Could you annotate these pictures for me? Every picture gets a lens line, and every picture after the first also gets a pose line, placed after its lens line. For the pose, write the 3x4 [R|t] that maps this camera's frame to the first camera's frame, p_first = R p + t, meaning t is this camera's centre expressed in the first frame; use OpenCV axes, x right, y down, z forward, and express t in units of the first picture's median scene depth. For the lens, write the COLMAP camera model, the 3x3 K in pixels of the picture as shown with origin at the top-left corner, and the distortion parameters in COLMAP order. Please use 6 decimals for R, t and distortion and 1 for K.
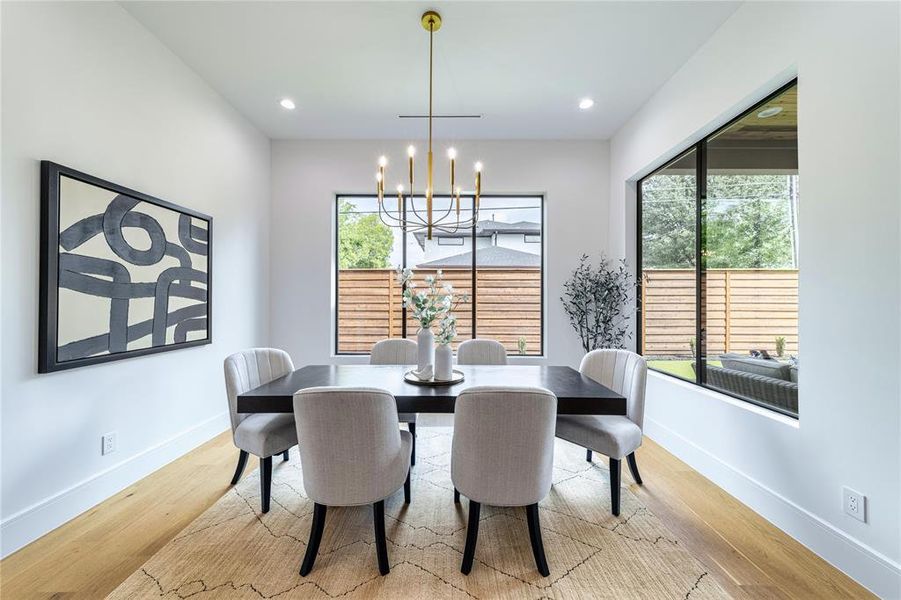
lens RADIAL K [[312.1, 0, 451.5], [0, 312.1, 299.8], [0, 0, 1]] dist [0.007992, -0.000054]
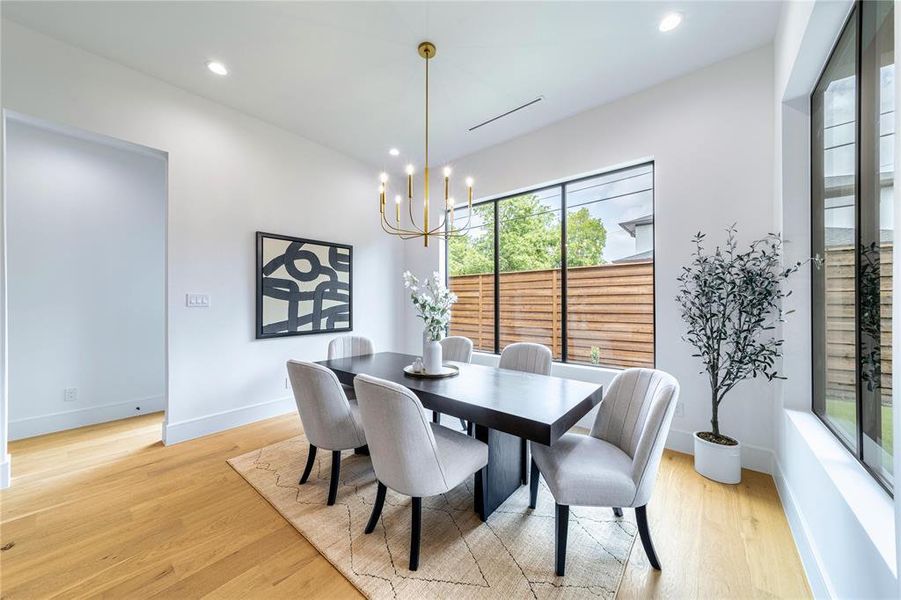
lens RADIAL K [[314.6, 0, 453.0], [0, 314.6, 298.8], [0, 0, 1]] dist [0.002529, -0.000159]
pose [[0.776667, -0.010348, -0.629826, 0.625503], [0.006192, 0.999942, -0.008793, 0.003400], [0.629881, 0.002929, 0.776686, 0.169174]]
